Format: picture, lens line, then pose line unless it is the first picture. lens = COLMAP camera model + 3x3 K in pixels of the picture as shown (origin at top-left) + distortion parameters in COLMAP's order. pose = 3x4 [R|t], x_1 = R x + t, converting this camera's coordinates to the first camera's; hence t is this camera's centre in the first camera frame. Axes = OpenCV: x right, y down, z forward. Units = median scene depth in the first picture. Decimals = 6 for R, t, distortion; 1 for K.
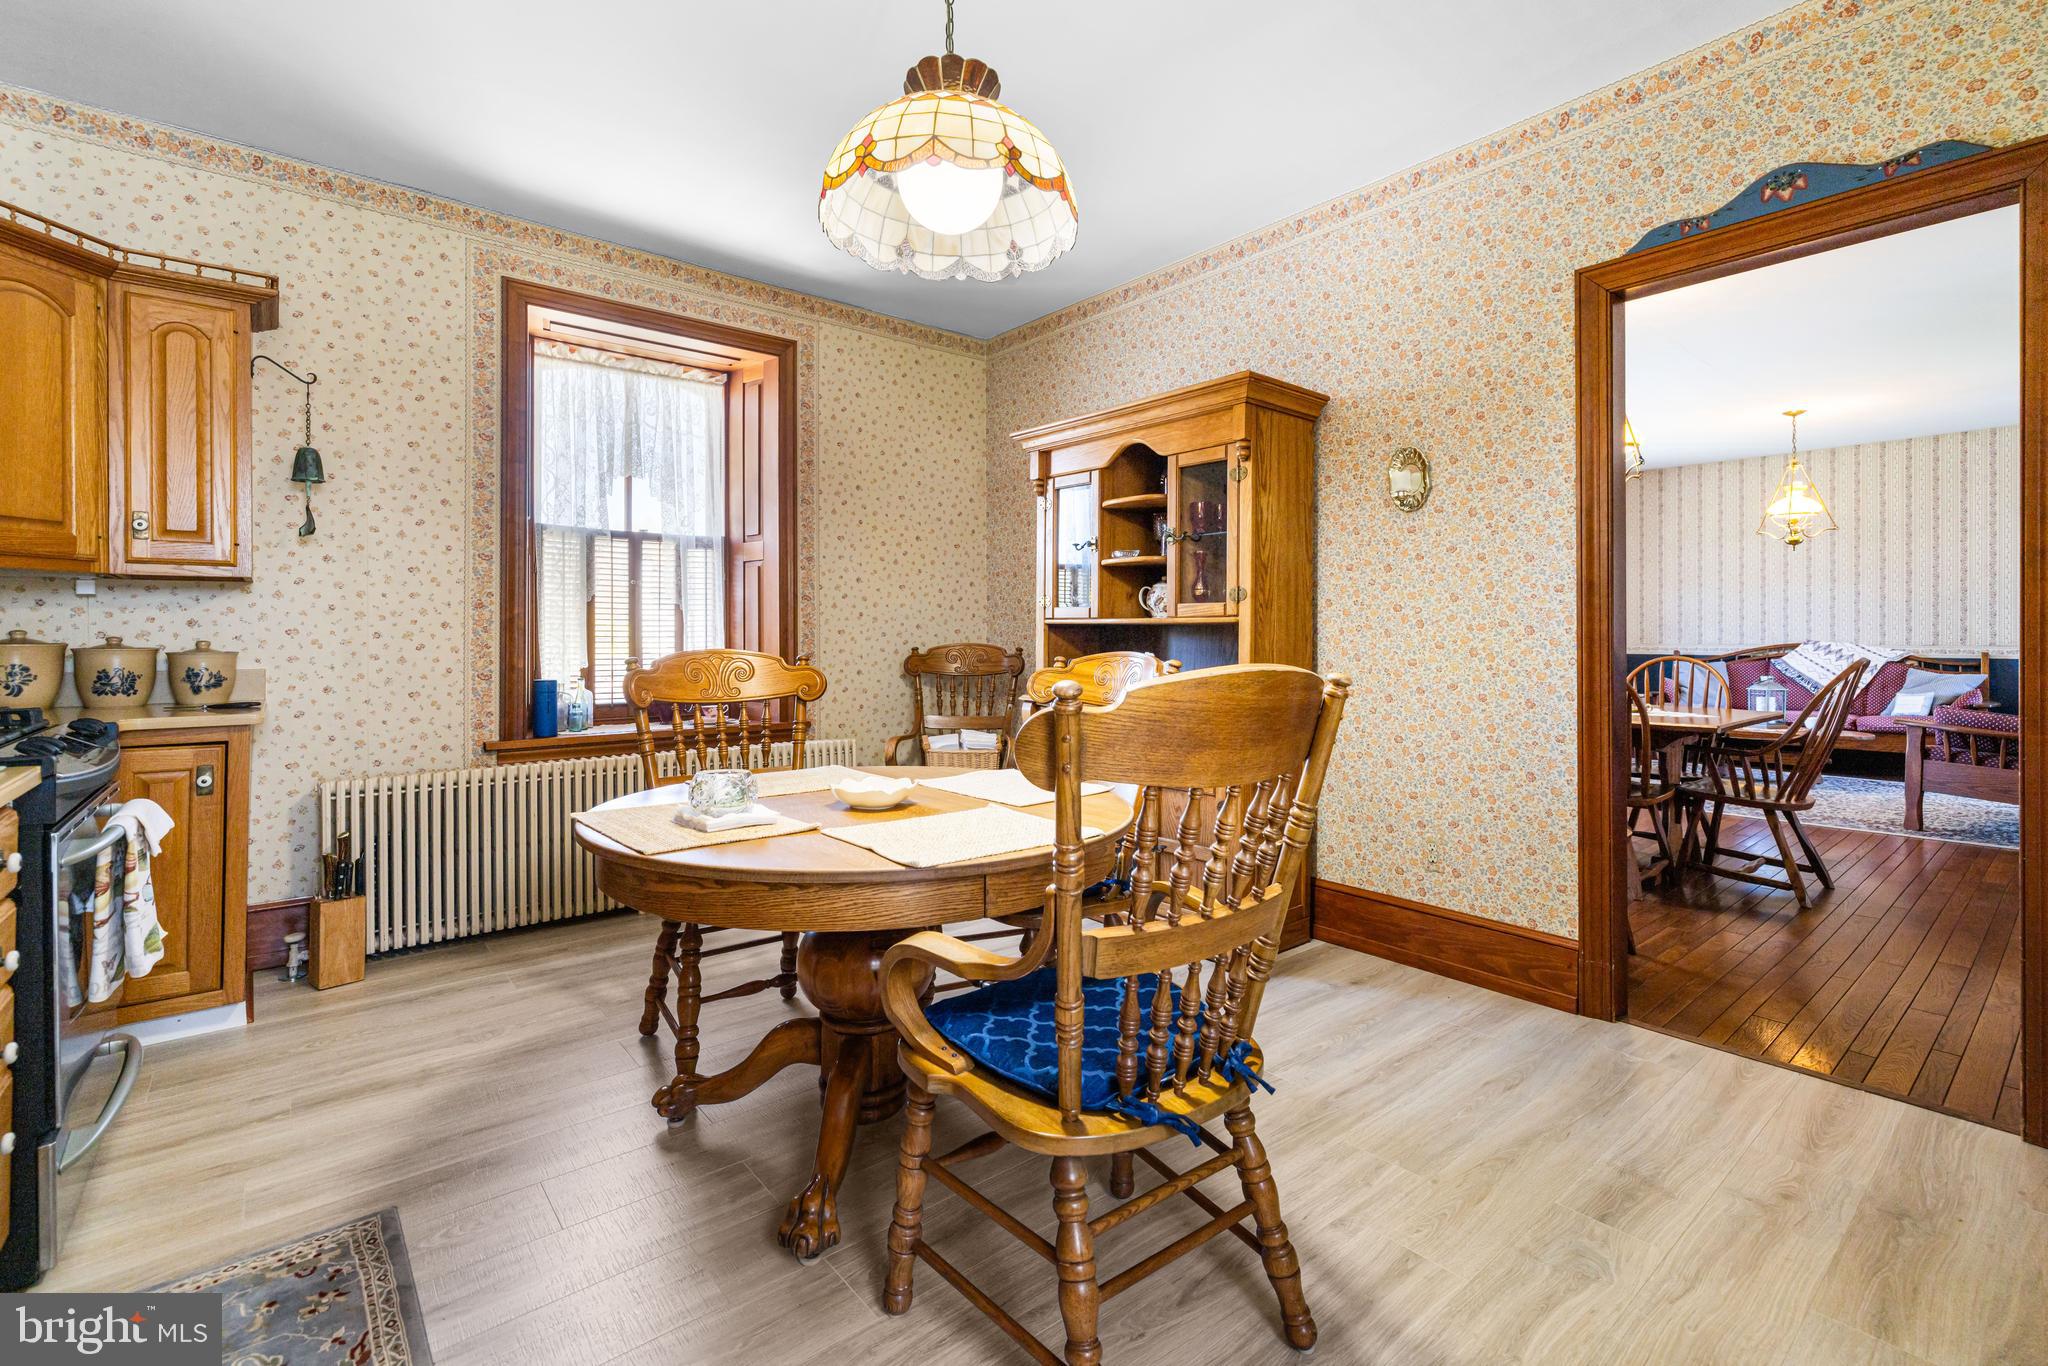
lens RADIAL K [[900.2, 0, 1014.2], [0, 900.2, 638.6], [0, 0, 1]] dist [0.000224, 0.001186]
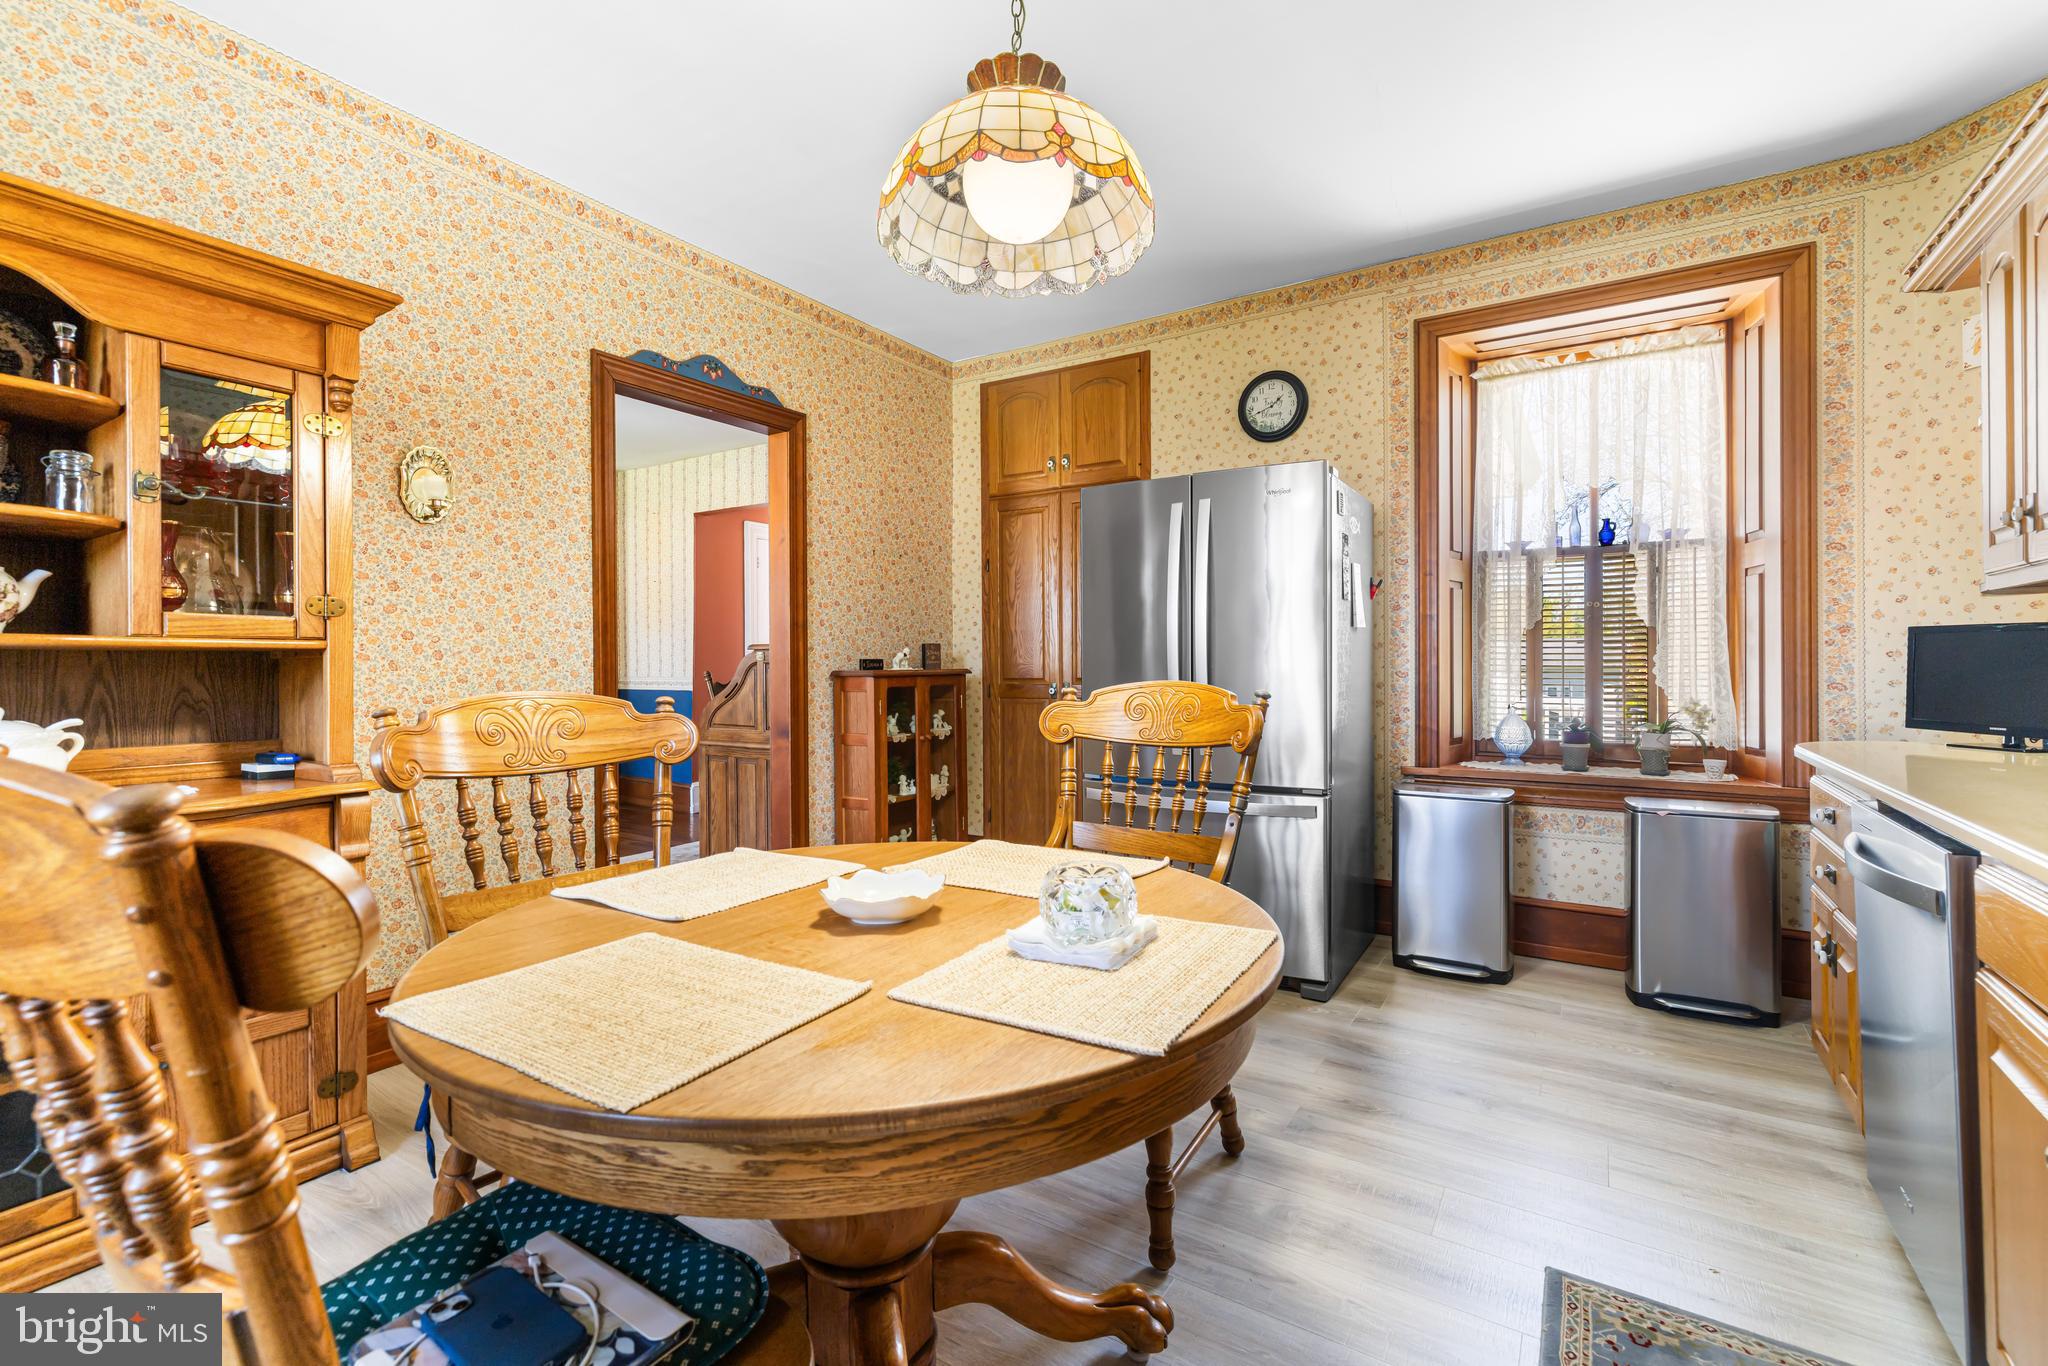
lens RADIAL K [[900.2, 0, 1029.8], [0, 900.2, 672.6], [0, 0, 1]] dist [0.000224, 0.001186]
pose [[-0.319360, -0.006139, 0.947614, -0.575788], [0.005011, 0.999954, 0.008167, -0.003465], [-0.947620, 0.007357, -0.319314, 0.755754]]
